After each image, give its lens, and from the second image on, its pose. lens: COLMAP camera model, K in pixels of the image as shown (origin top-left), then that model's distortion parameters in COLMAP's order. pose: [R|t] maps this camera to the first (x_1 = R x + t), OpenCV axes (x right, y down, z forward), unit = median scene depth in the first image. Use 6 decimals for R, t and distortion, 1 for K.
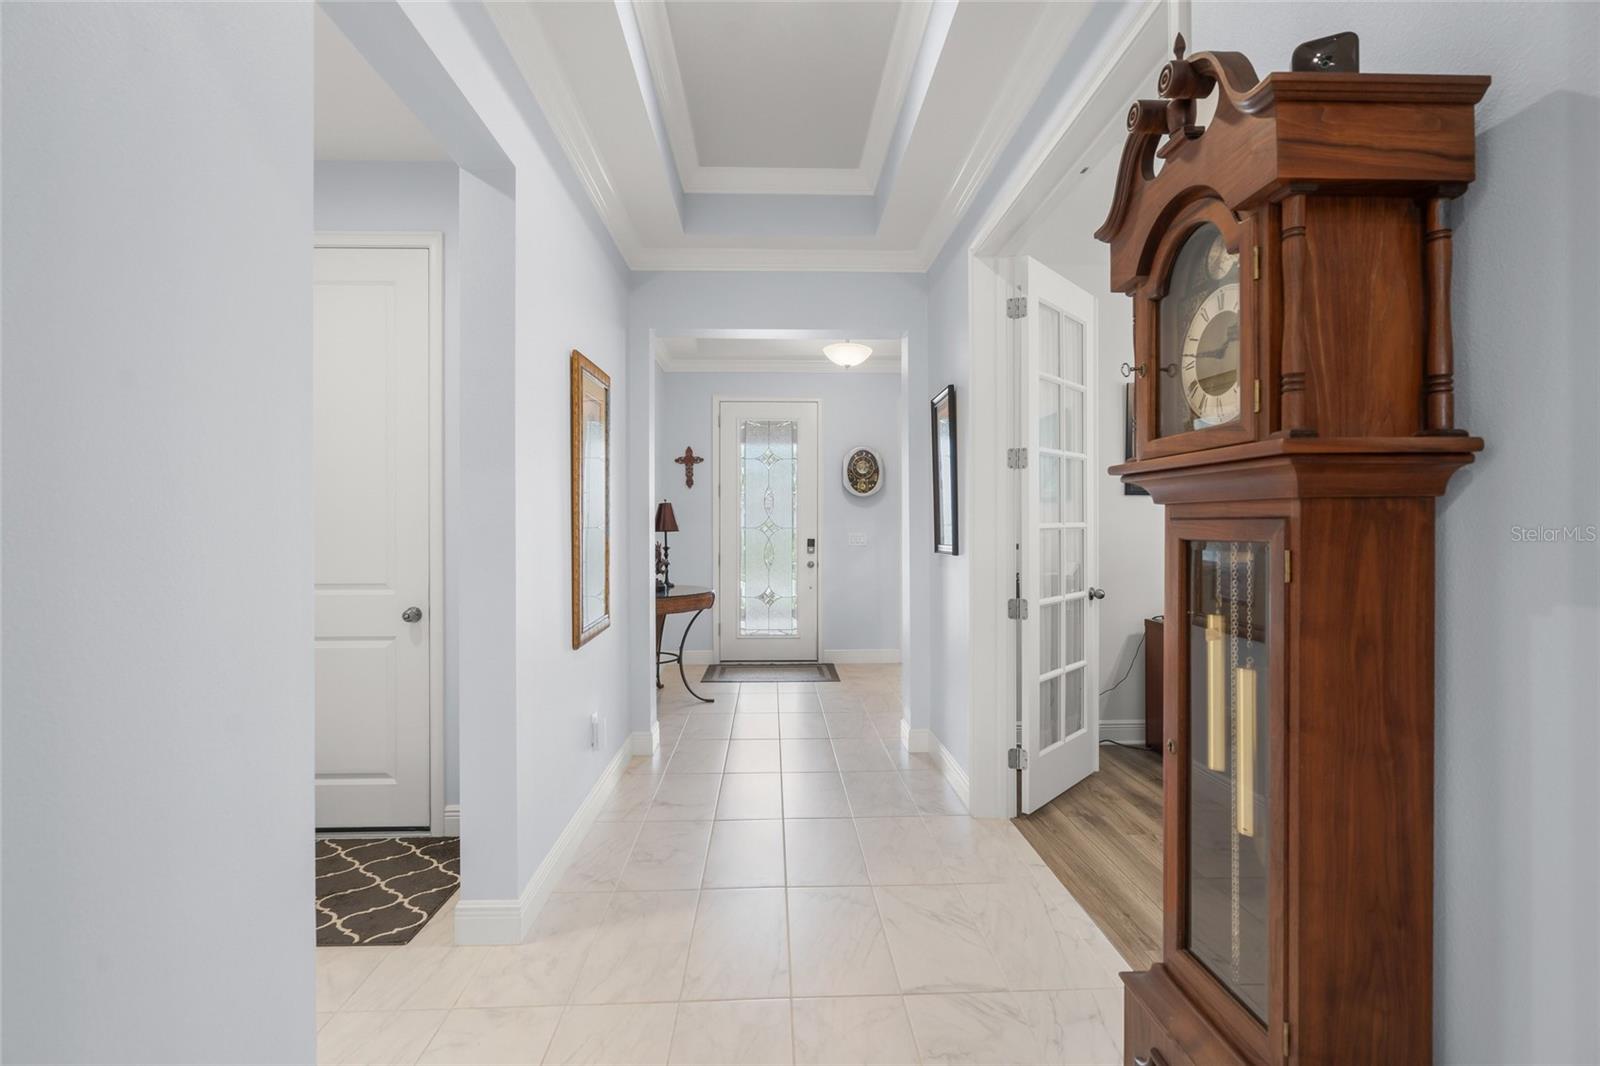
lens RADIAL K [[729.6, 0, 799.1], [0, 729.6, 528.6], [0, 0, 1]] dist [-0.005140, -0.000176]
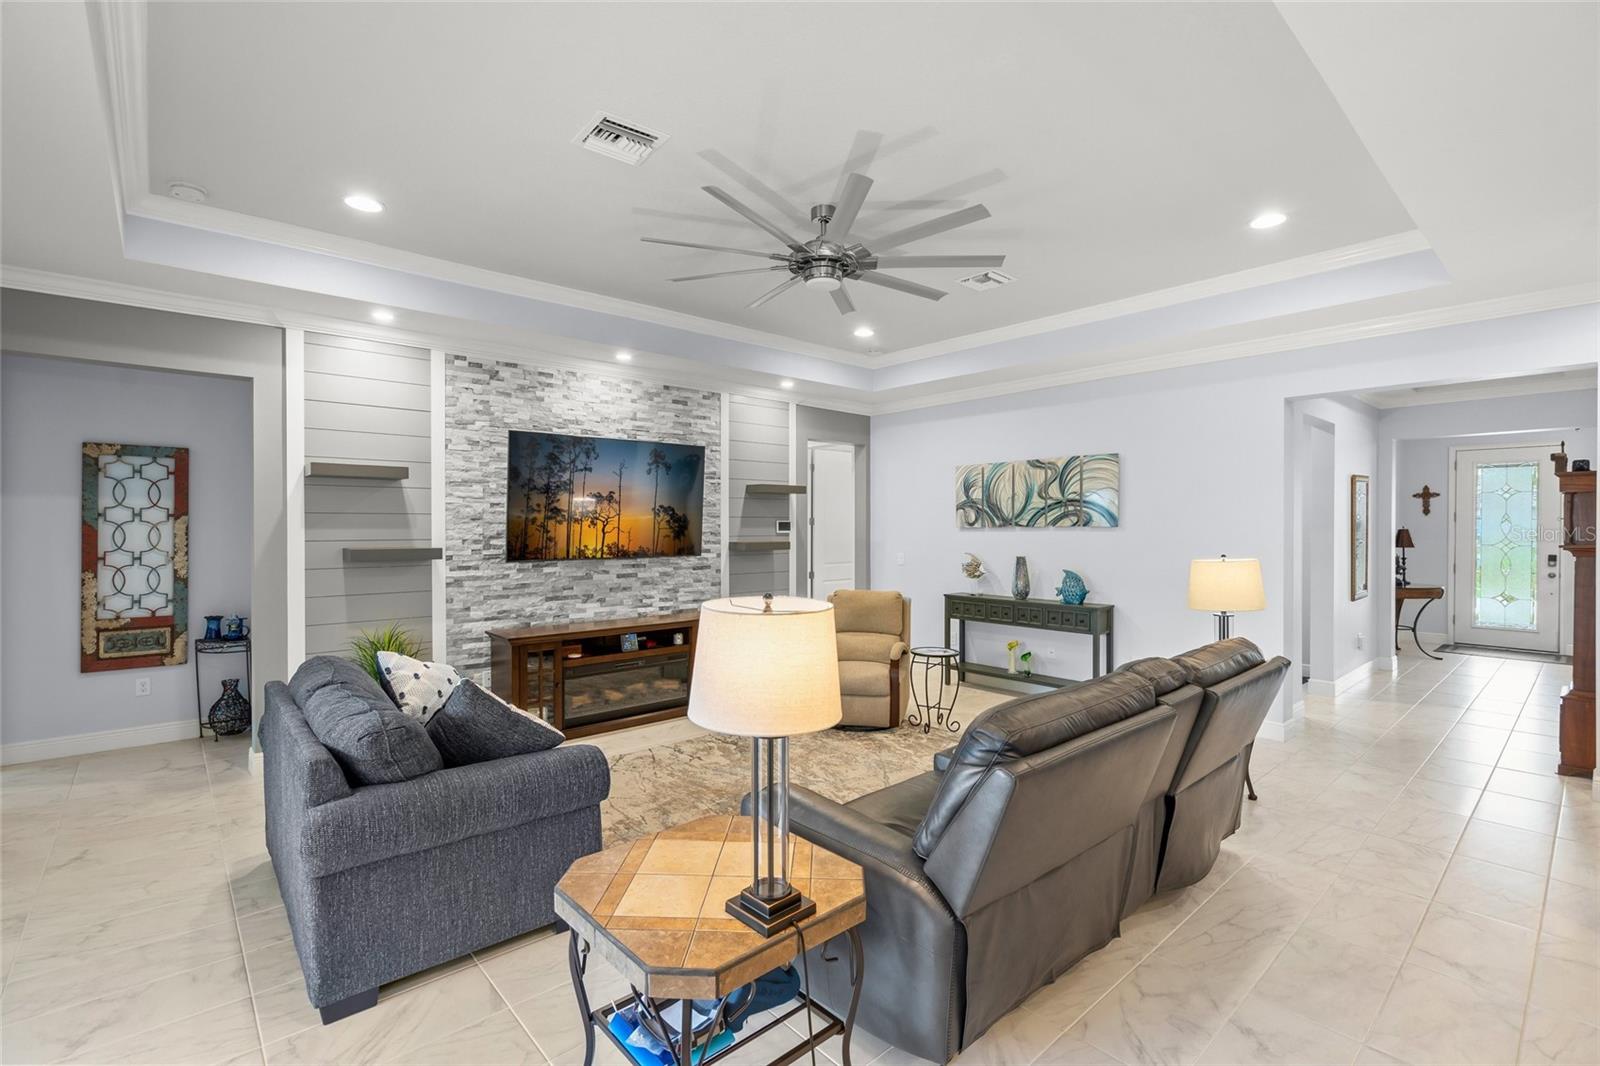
lens RADIAL K [[729.6, 0, 798.0], [0, 729.6, 527.0], [0, 0, 1]] dist [-0.005140, -0.000176]
pose [[0.637346, 0.007016, -0.770546, 0.182192], [-0.006594, 0.999972, 0.003651, -0.035652], [0.770550, 0.002754, 0.637374, -0.953527]]
